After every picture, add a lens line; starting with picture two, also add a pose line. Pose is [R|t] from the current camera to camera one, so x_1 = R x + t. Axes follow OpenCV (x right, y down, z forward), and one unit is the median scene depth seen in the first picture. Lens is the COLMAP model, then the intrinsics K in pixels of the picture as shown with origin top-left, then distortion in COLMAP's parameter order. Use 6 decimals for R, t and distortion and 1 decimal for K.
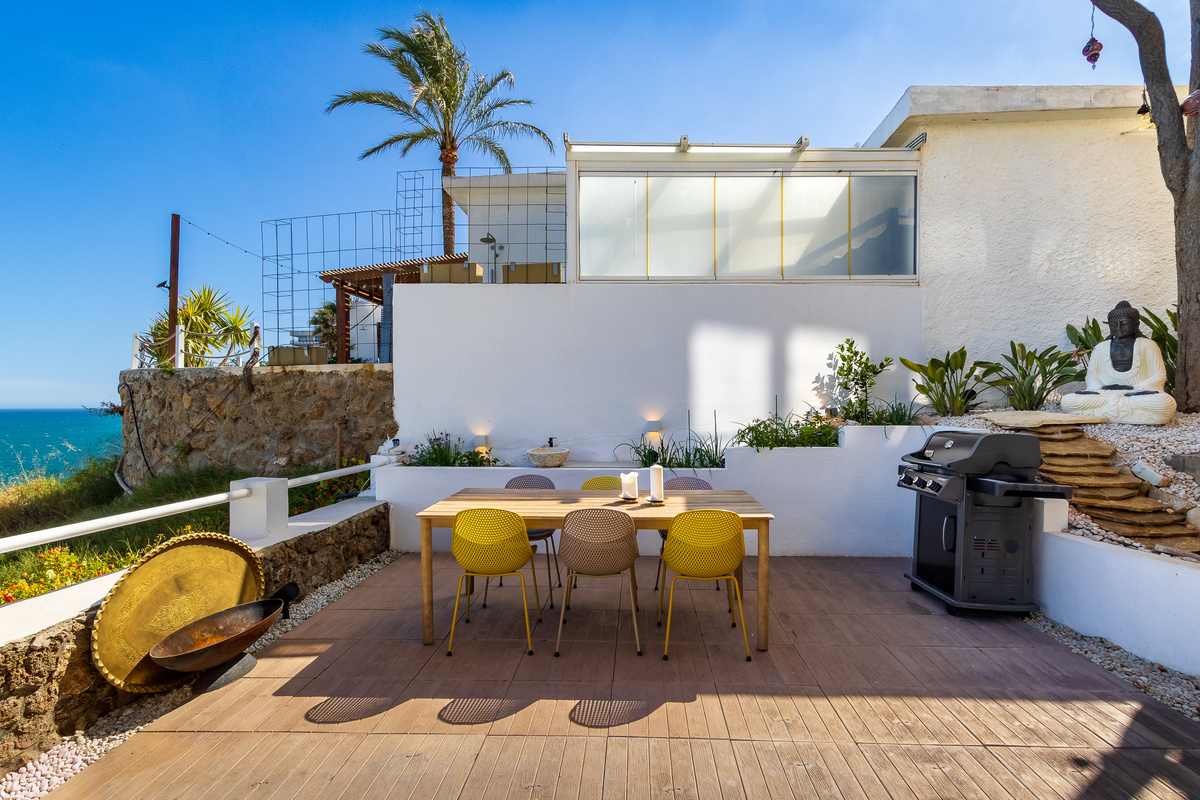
lens RADIAL K [[606.3, 0, 604.6], [0, 606.3, 411.6], [0, 0, 1]] dist [-0.002146, -0.001183]
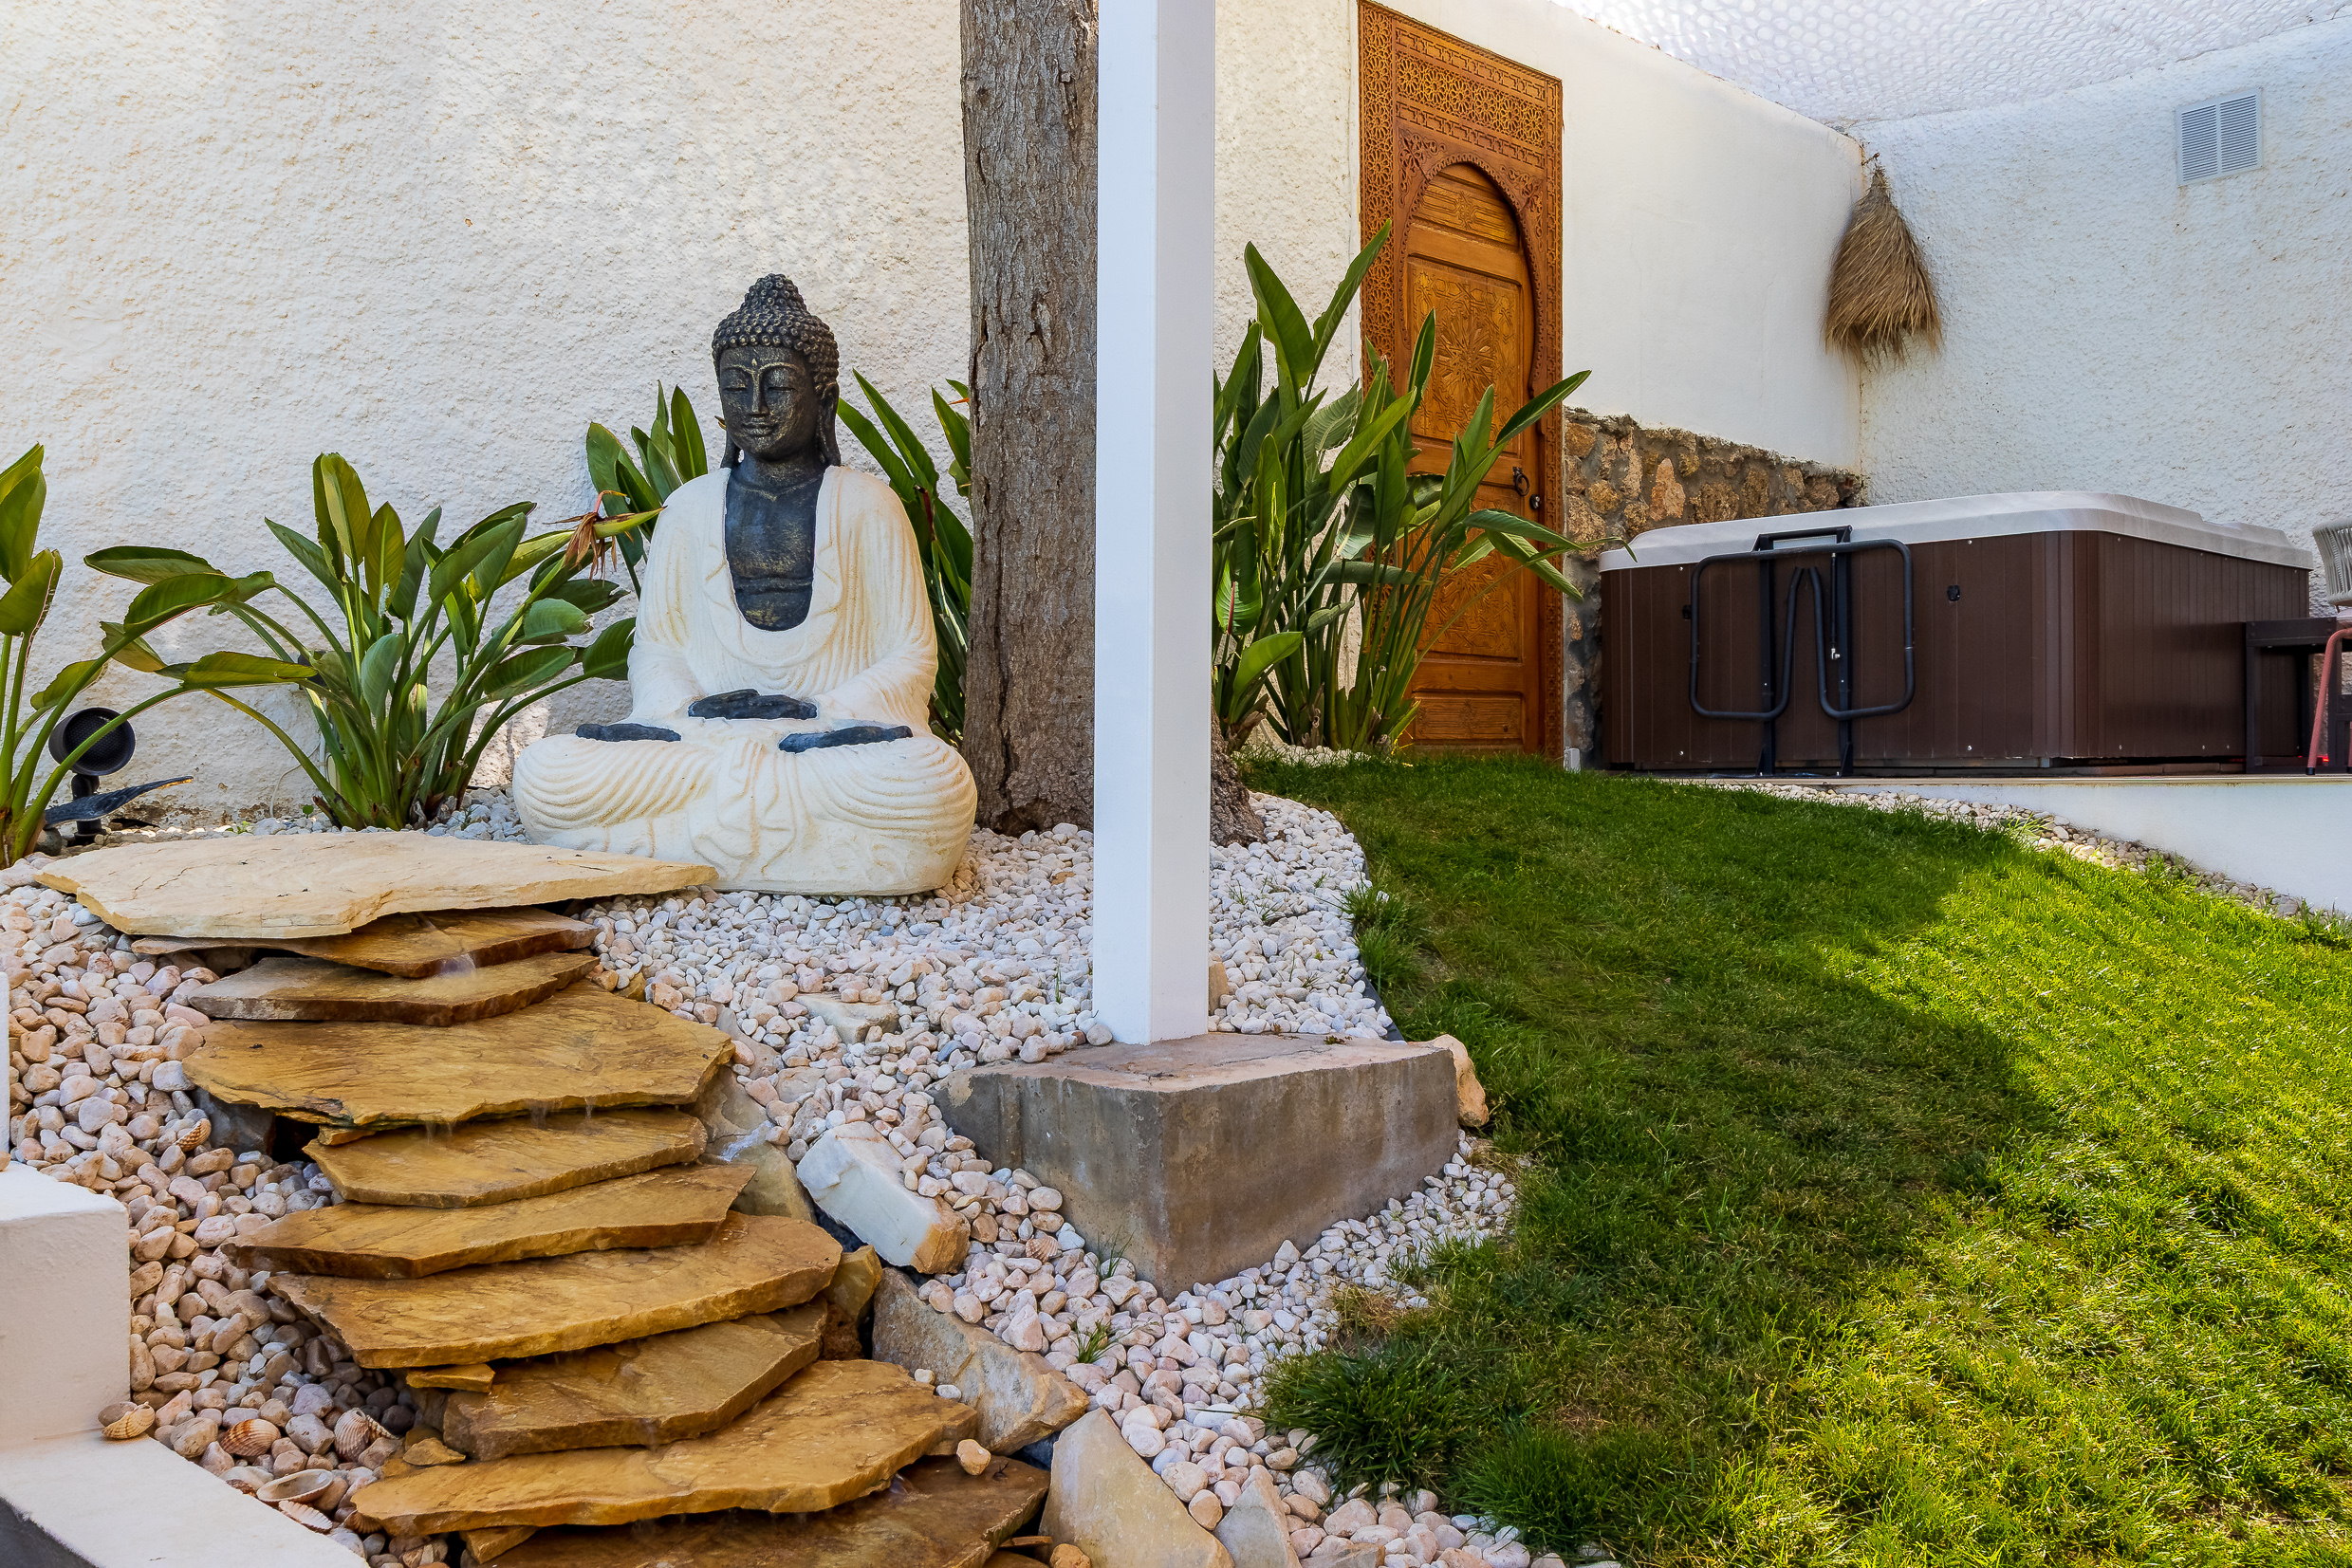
lens RADIAL K [[2008.0, 0, 1168.1], [0, 2008.0, 794.8], [0, 0, 1]] dist [-0.015909, 0.030946]
pose [[0.645733, 0.000230, 0.763563, 0.435498], [0.012241, 0.999868, -0.010653, -0.002935], [-0.763465, 0.016226, 0.645645, 0.475516]]
